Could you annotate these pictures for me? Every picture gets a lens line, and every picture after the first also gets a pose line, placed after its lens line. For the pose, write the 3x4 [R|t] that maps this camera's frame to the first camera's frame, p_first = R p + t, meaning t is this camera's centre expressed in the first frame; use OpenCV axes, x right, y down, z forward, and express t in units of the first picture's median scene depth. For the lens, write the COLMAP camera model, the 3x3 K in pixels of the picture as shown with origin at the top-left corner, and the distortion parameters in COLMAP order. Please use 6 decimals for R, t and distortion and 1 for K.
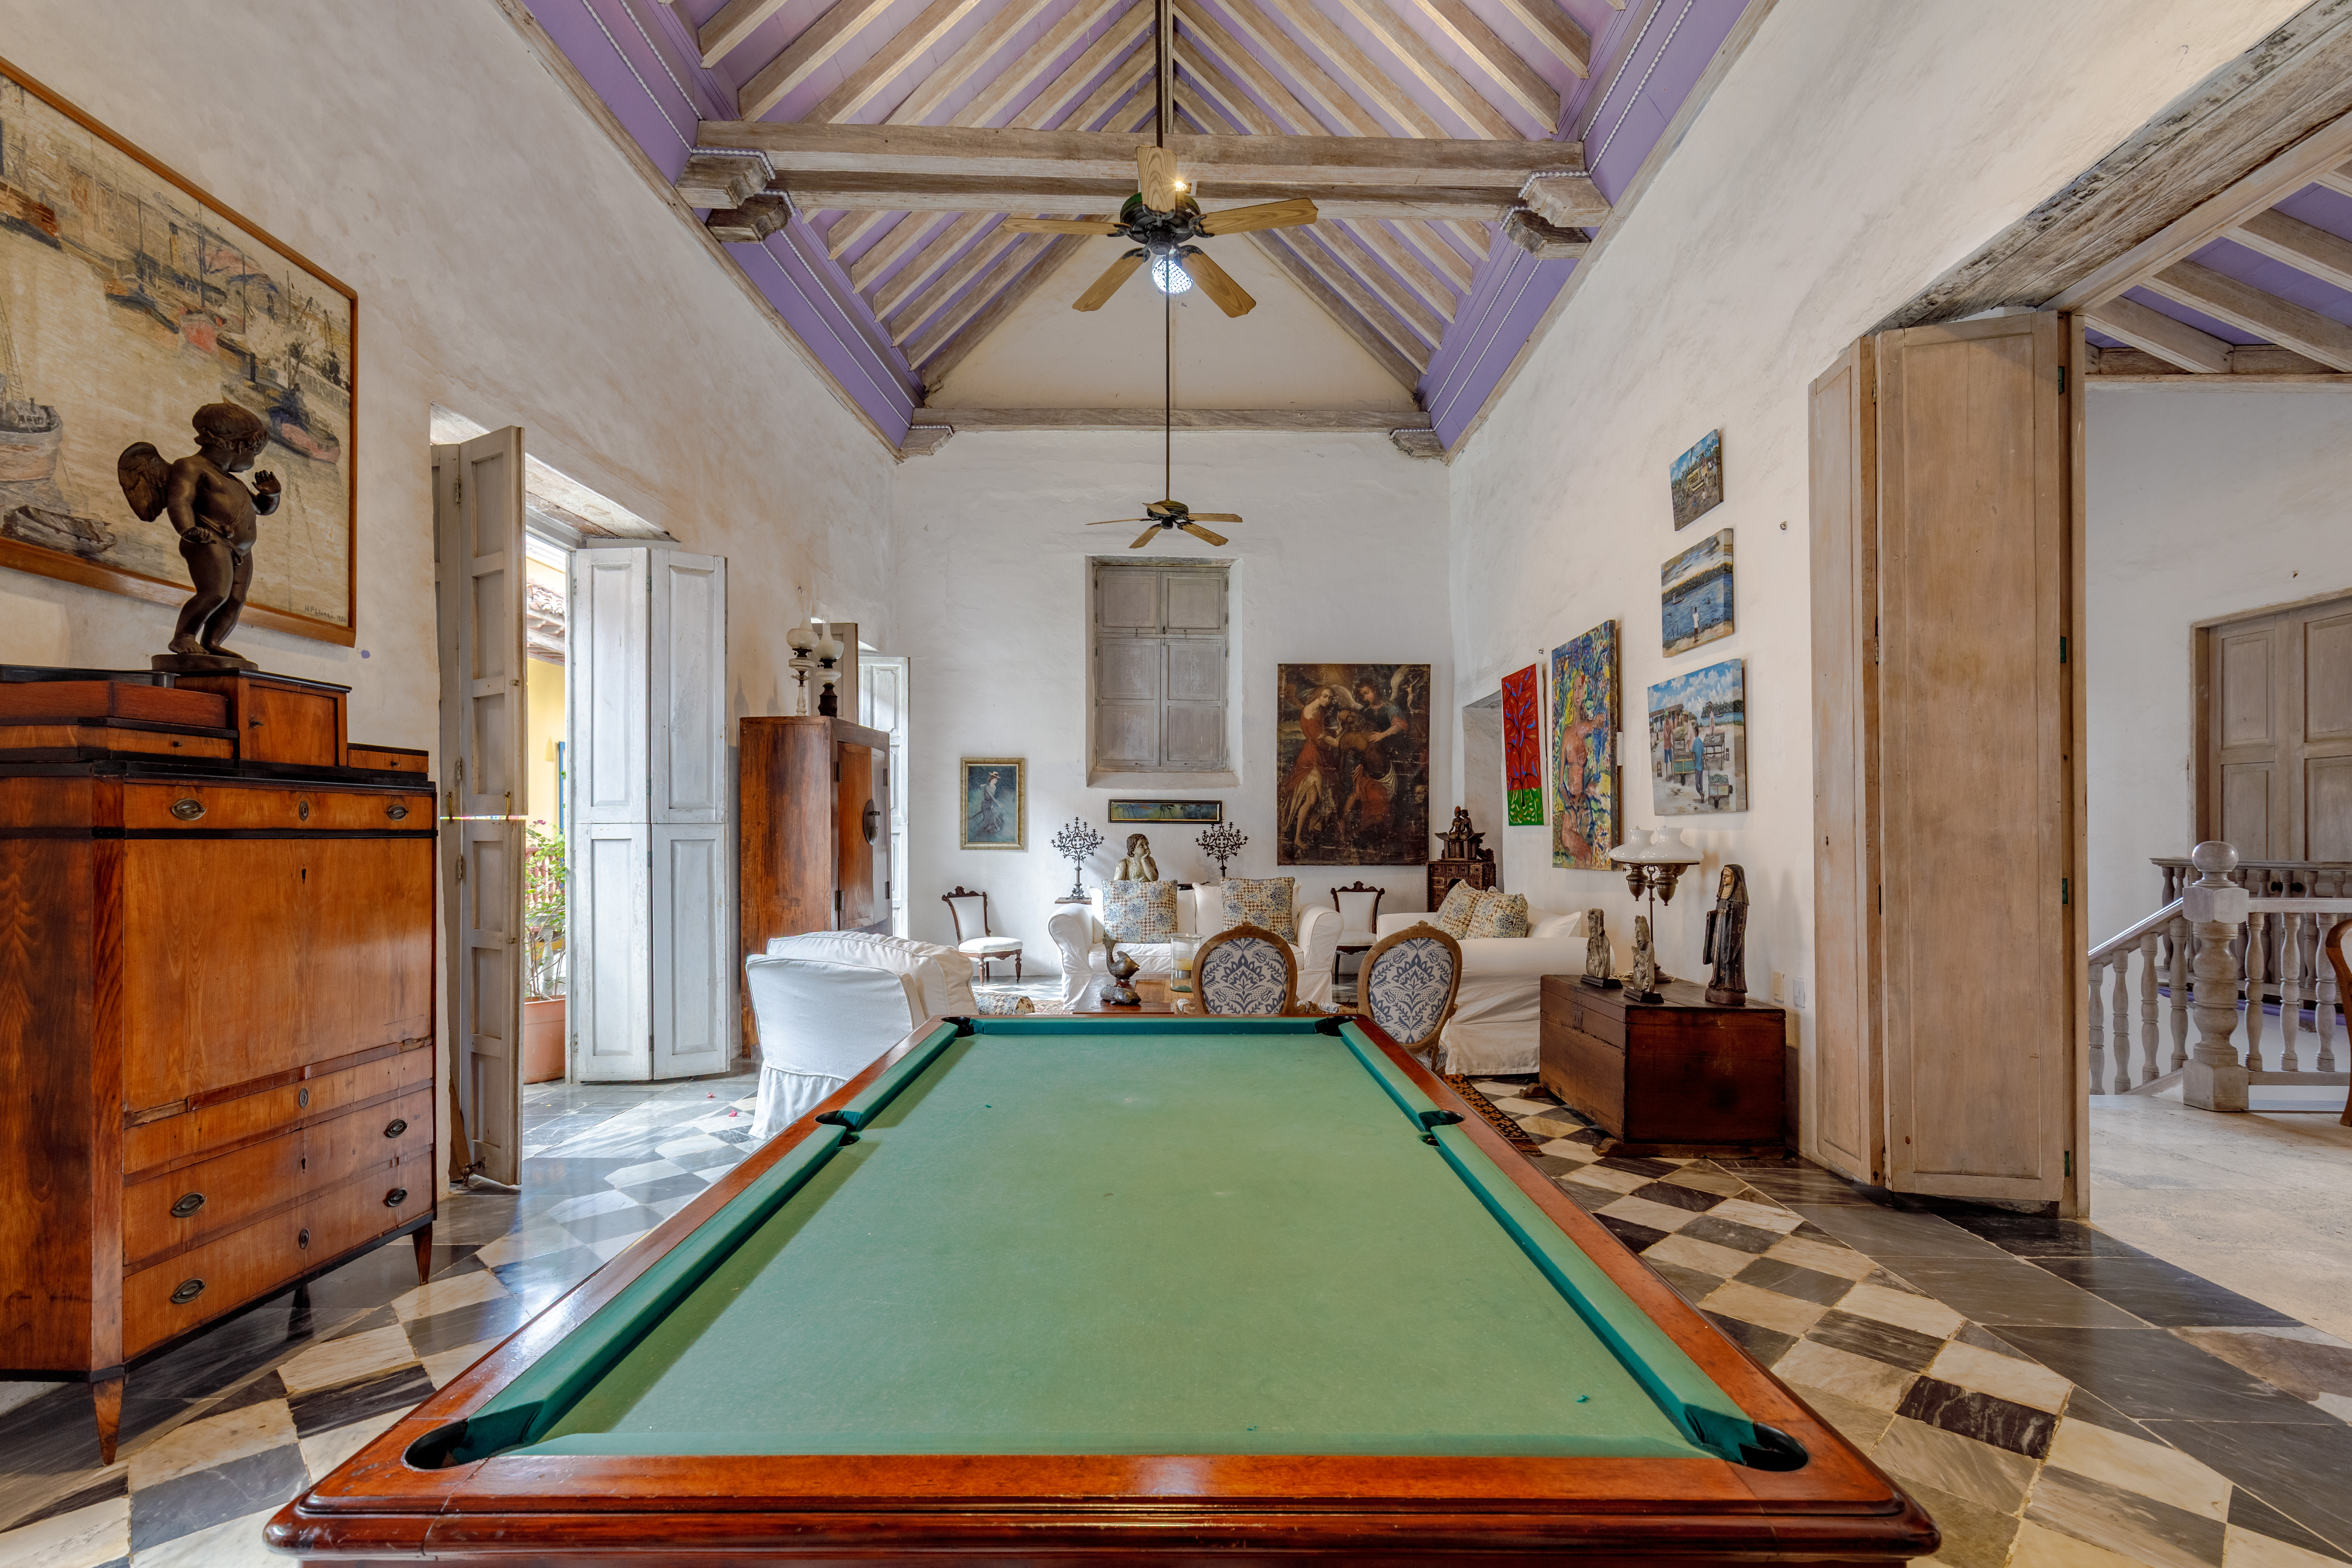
lens RADIAL K [[1079.7, 0, 1139.8], [0, 1079.7, 827.7], [0, 0, 1]] dist [0.011079, -0.000028]
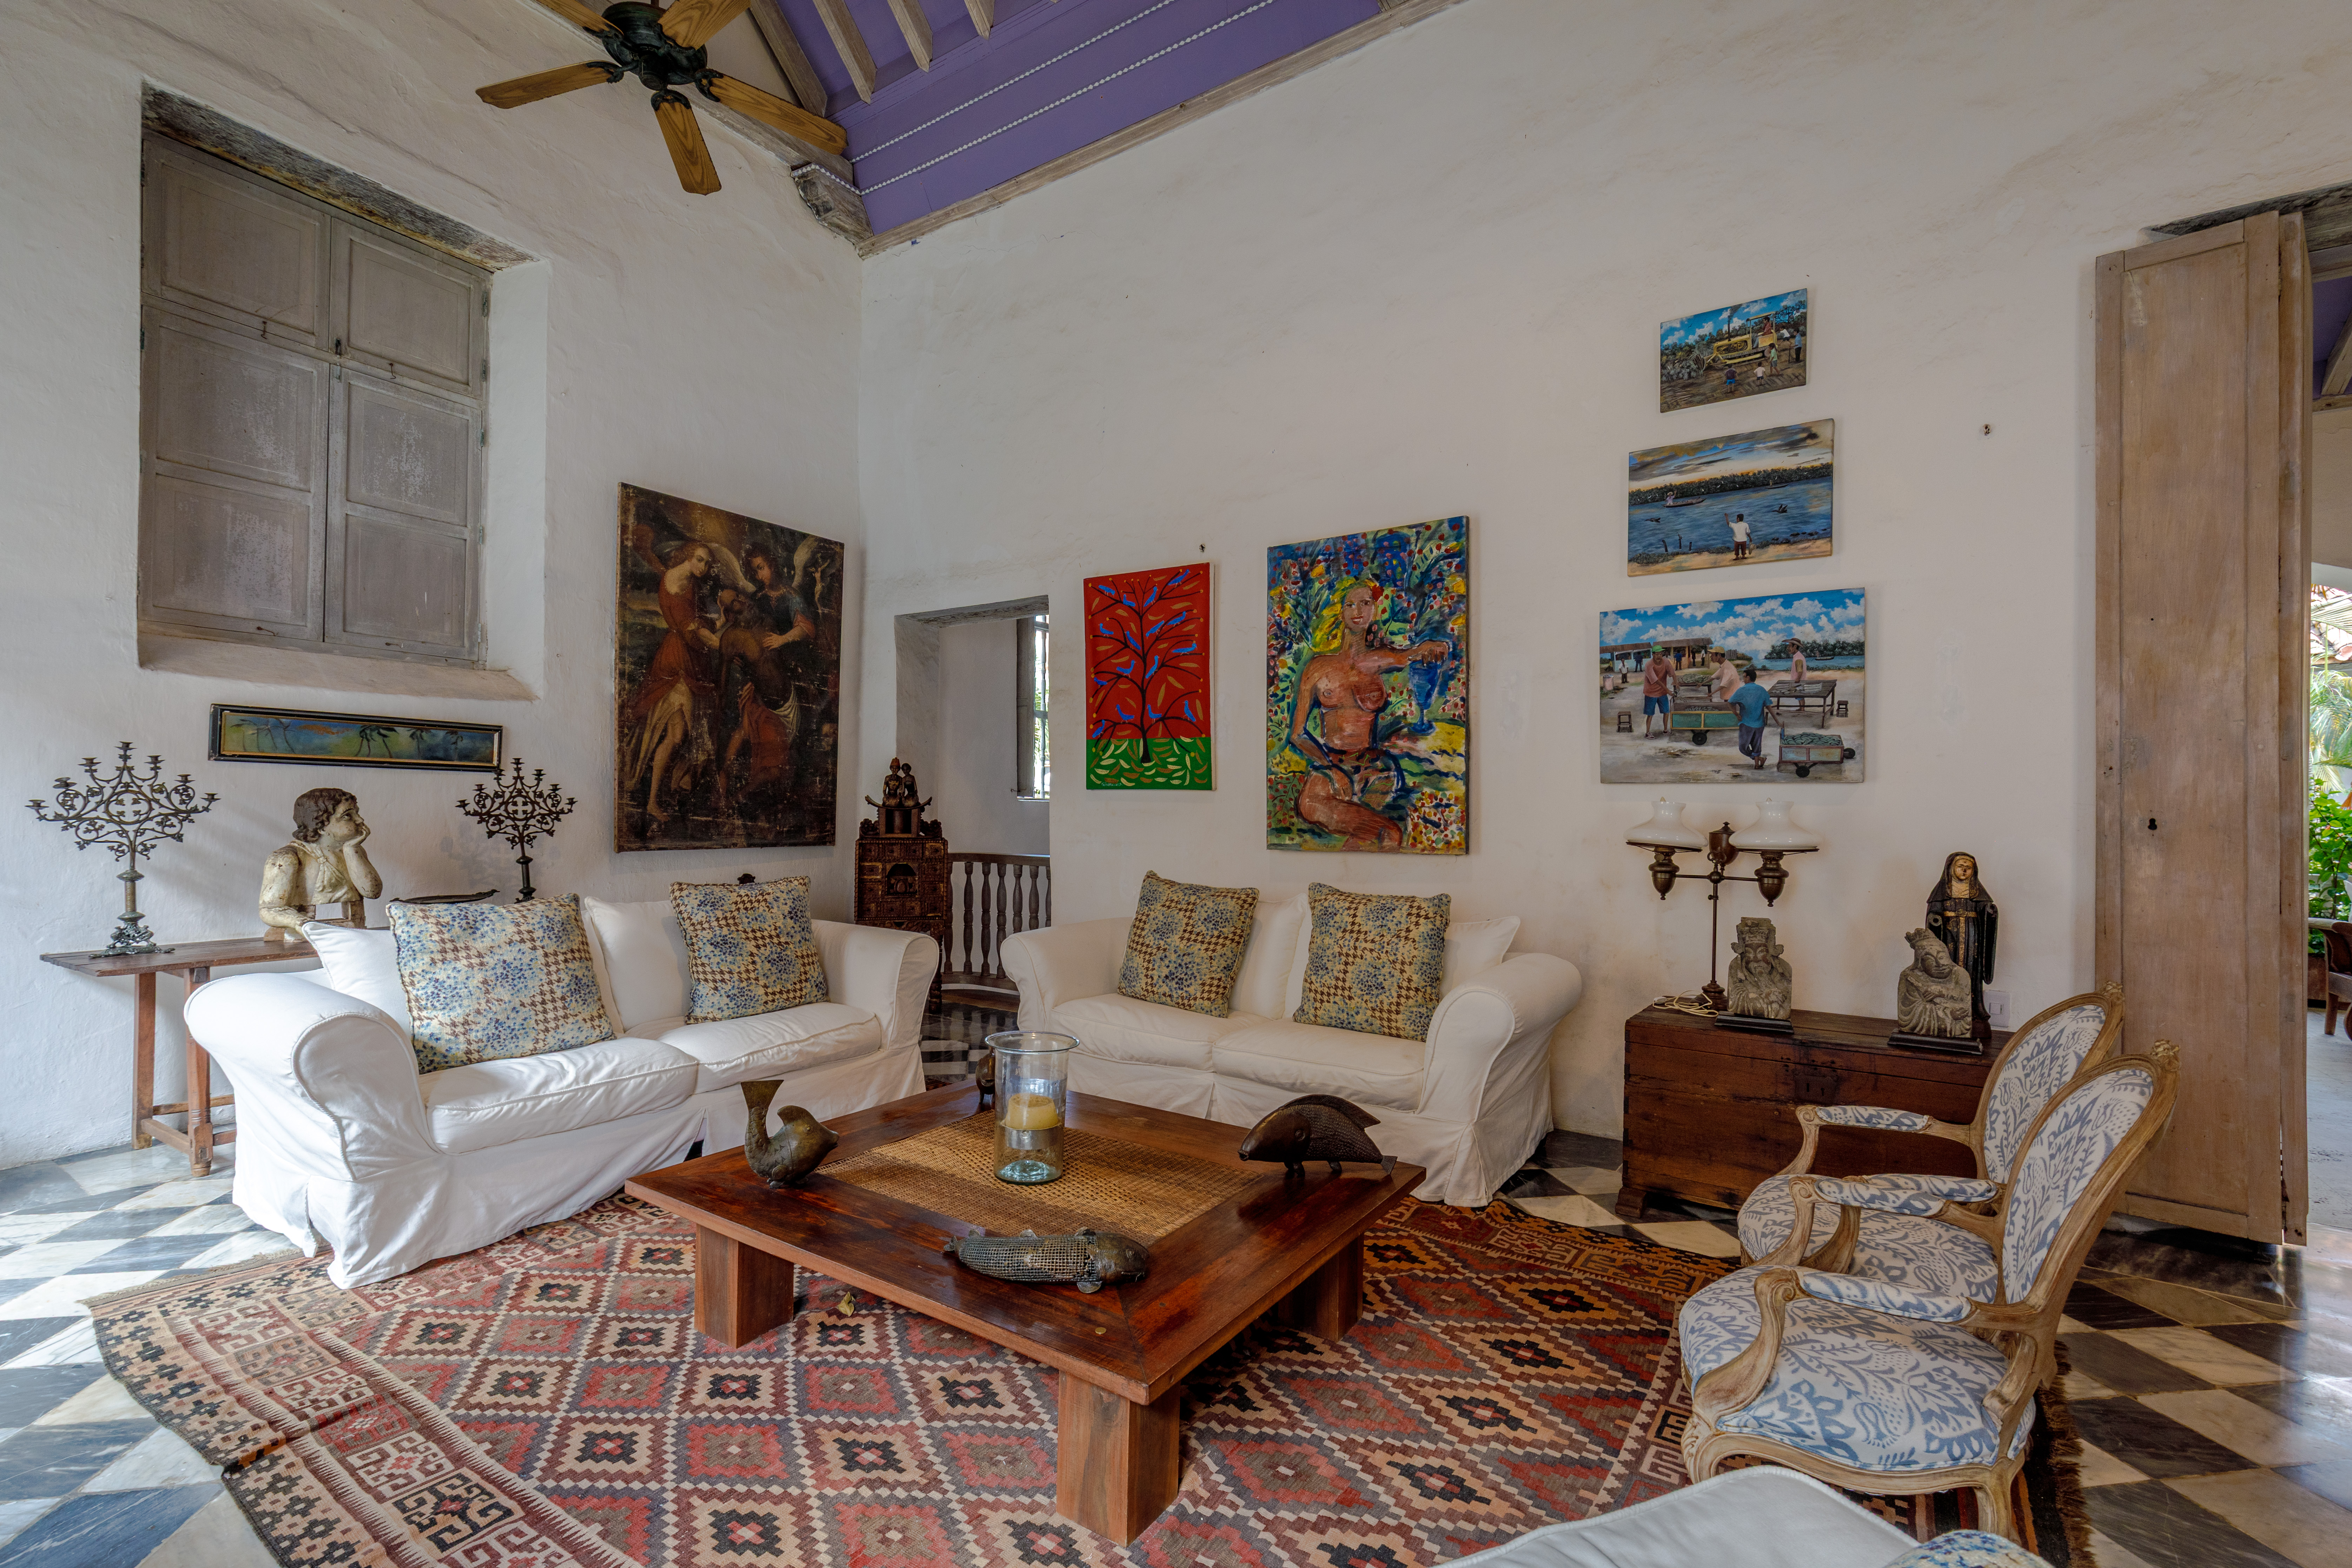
lens RADIAL K [[1067.3, 0, 1147.0], [0, 1067.3, 798.8], [0, 0, 1]] dist [0.015222, -0.004280]
pose [[0.545111, 0.011422, 0.838286, -0.182371], [-0.019212, 0.999815, -0.001131, 0.003612], [-0.838144, -0.015489, 0.545229, 0.483417]]
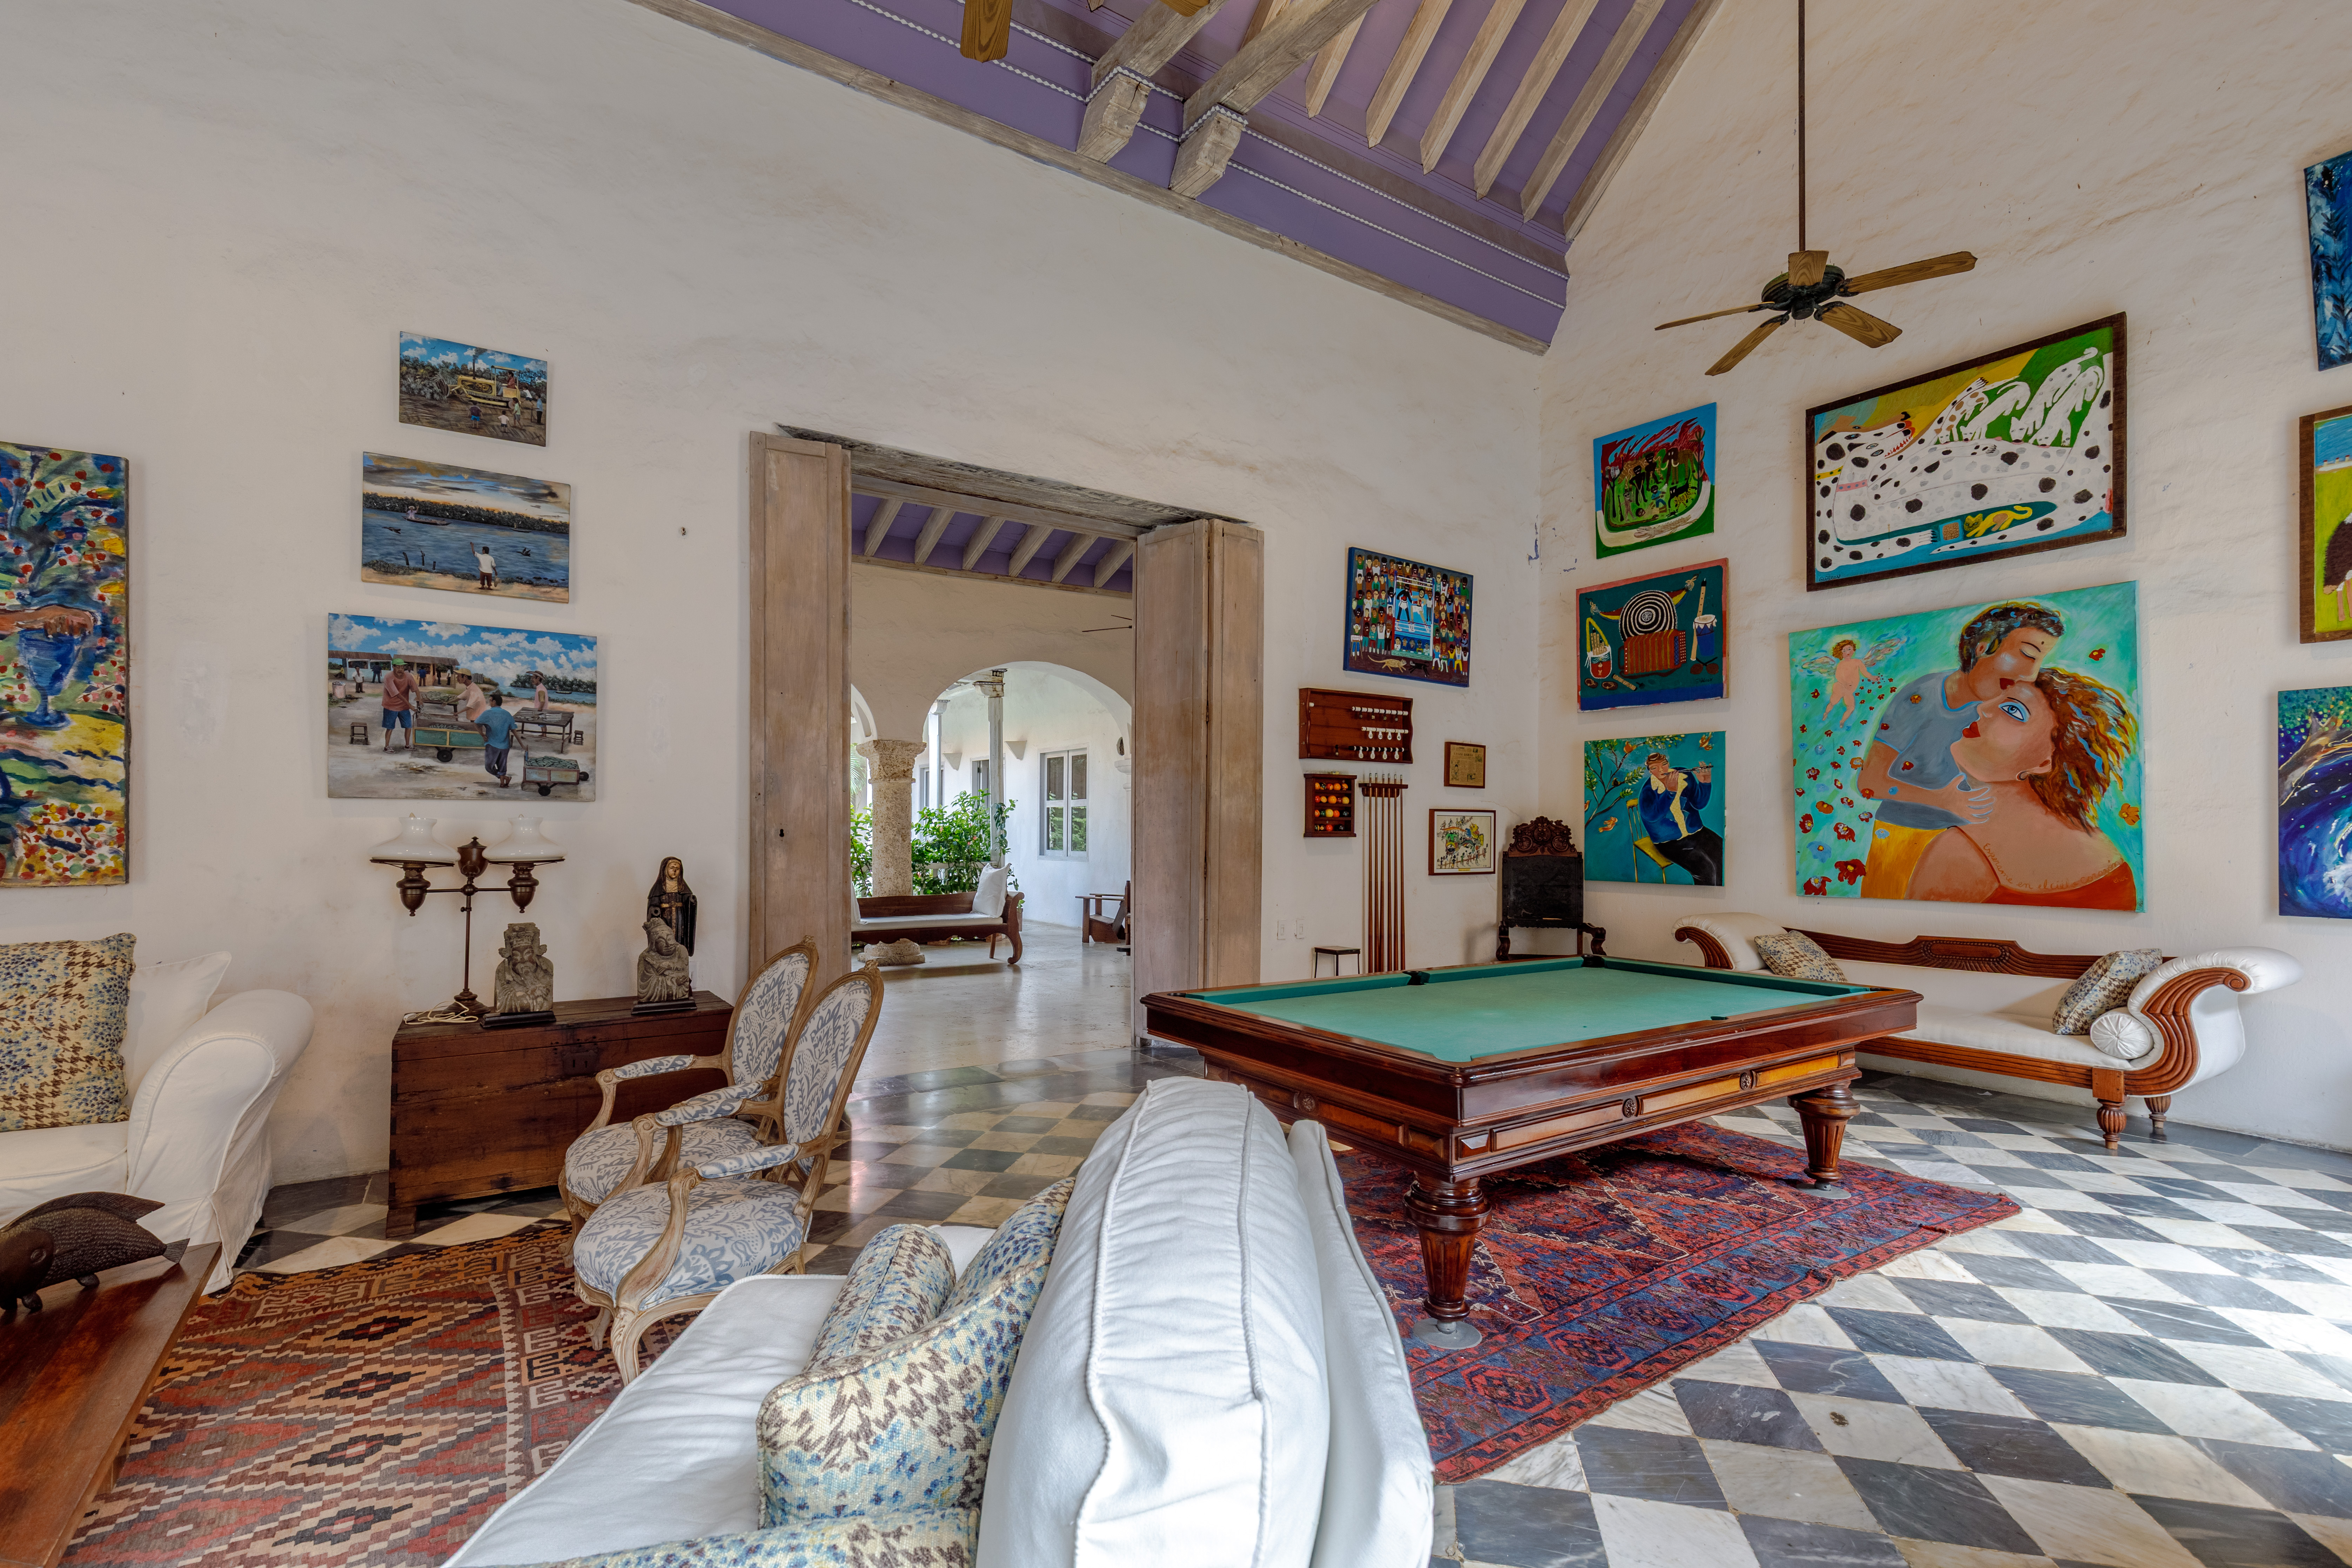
lens RADIAL K [[1058.9, 0, 1183.1], [0, 1058.9, 819.9], [0, 0, 1]] dist [0.001863, -0.000676]
pose [[-0.586946, 0.005150, 0.809610, -0.228034], [-0.010862, 0.999840, -0.014235, 0.003794], [-0.809553, -0.017149, -0.586796, 0.537758]]
